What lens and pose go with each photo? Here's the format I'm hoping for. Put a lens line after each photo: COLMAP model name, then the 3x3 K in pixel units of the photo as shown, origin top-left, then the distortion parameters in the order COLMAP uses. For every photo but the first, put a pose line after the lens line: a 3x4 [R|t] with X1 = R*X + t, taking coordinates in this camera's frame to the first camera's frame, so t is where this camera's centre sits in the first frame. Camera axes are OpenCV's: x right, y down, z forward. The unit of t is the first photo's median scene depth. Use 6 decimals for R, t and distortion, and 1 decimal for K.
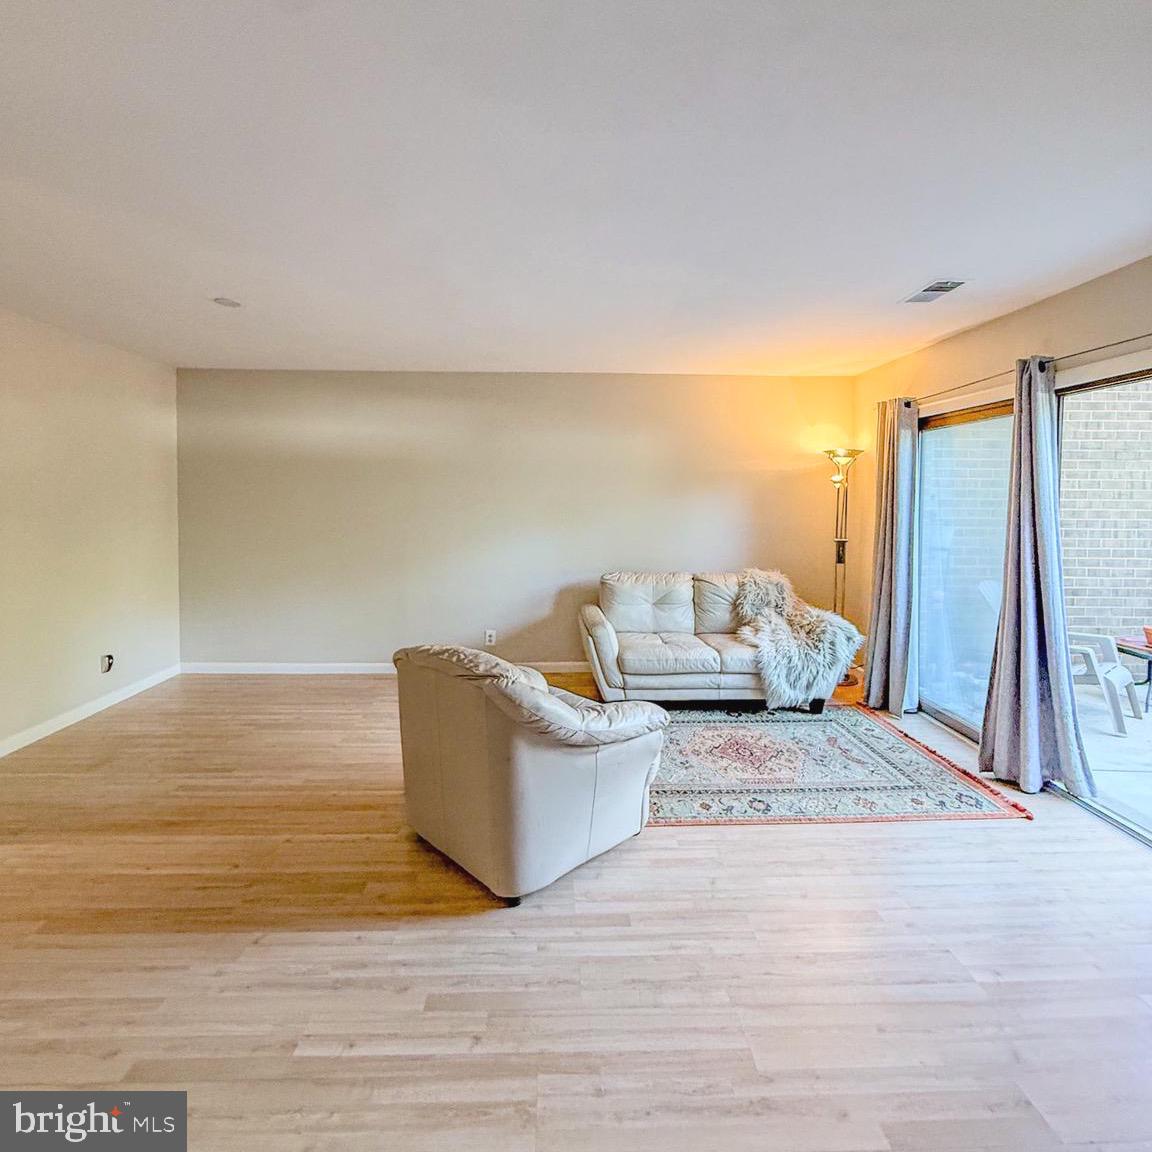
lens RADIAL K [[630.7, 0, 564.6], [0, 630.7, 580.4], [0, 0, 1]] dist [0.003975, -0.000268]
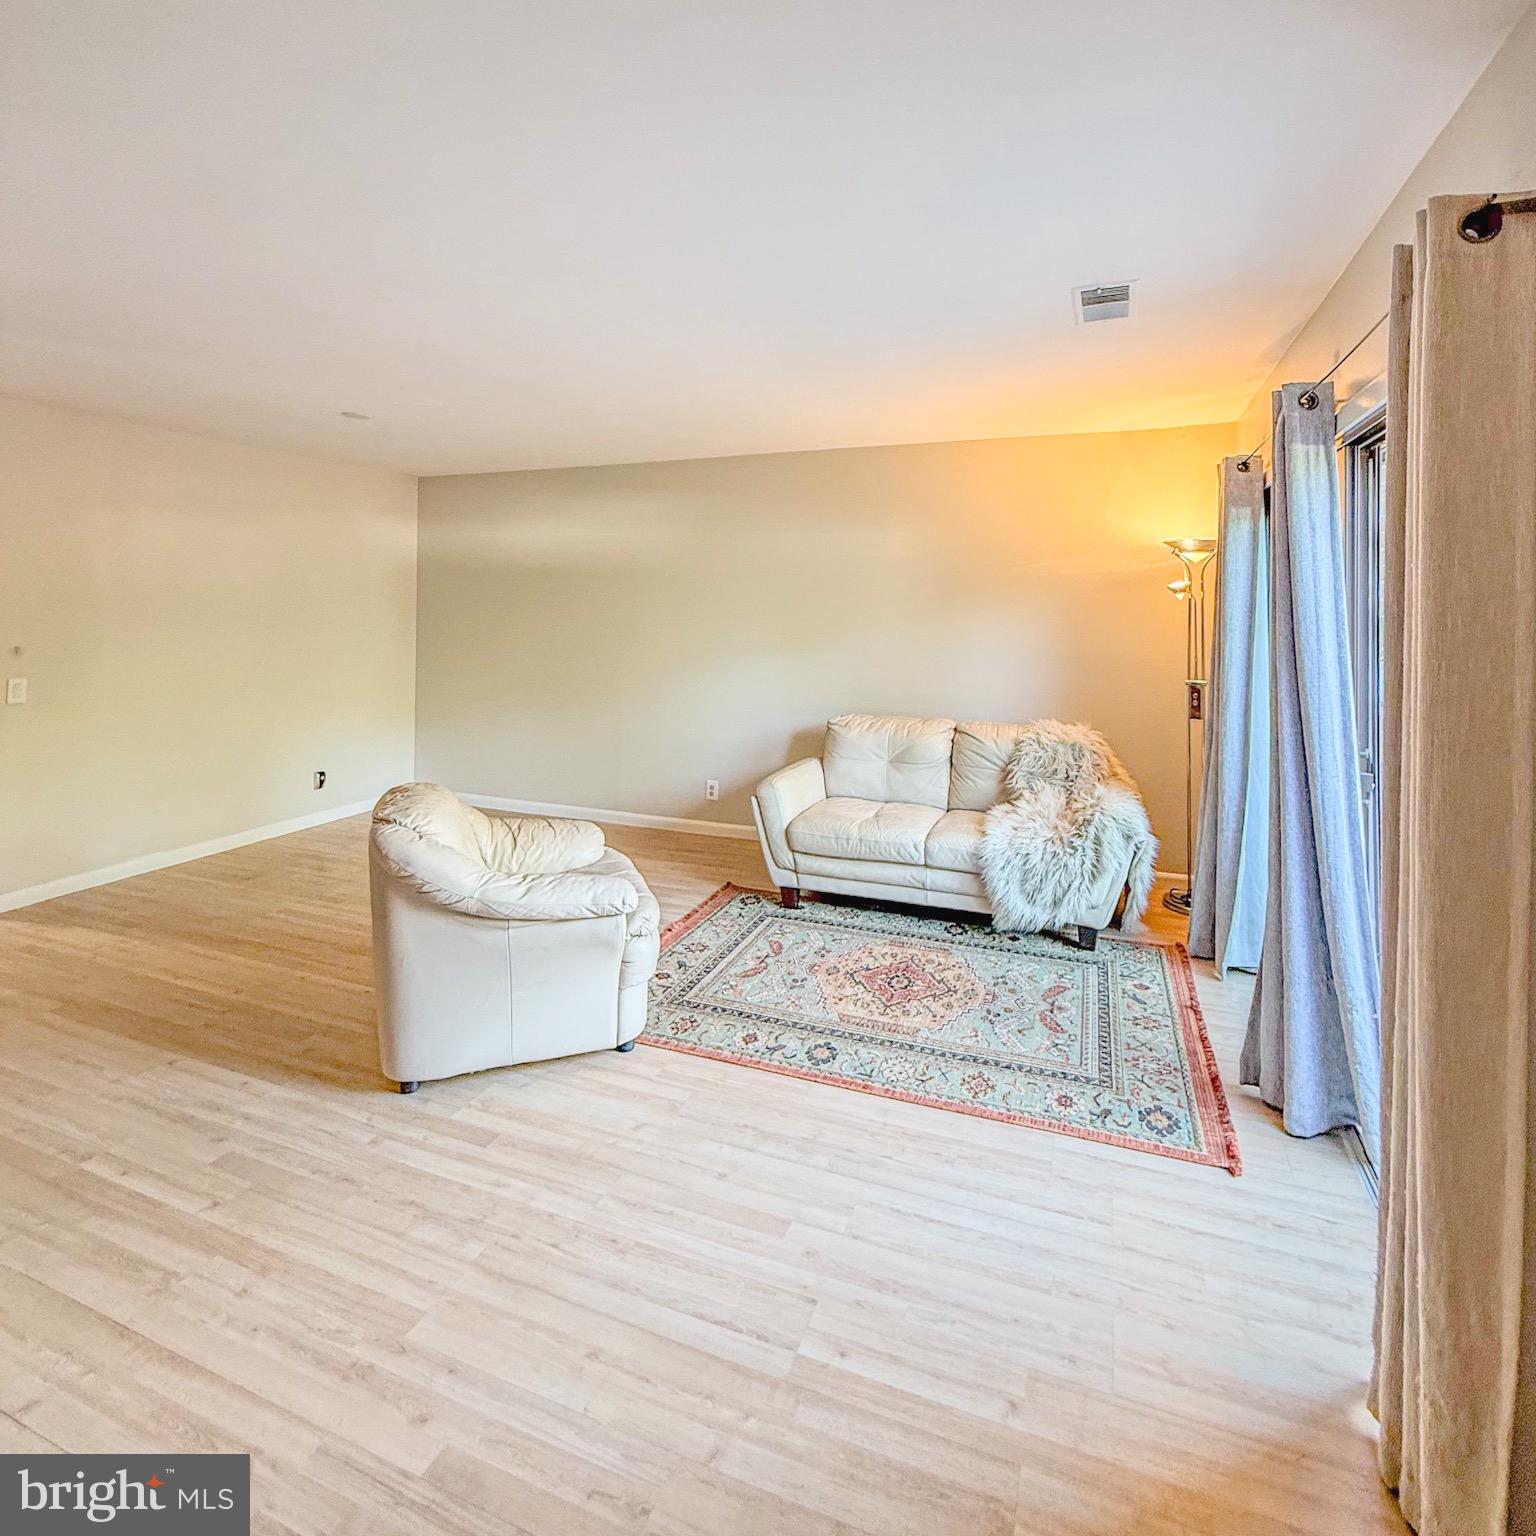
lens RADIAL K [[841.0, 0, 747.5], [0, 841.0, 683.3], [0, 0, 1]] dist [0.003975, -0.000268]
pose [[0.912316, 0.036219, -0.407882, 0.513241], [-0.052108, 0.998251, -0.027910, -0.022074], [0.406158, 0.046717, 0.912608, 0.074067]]
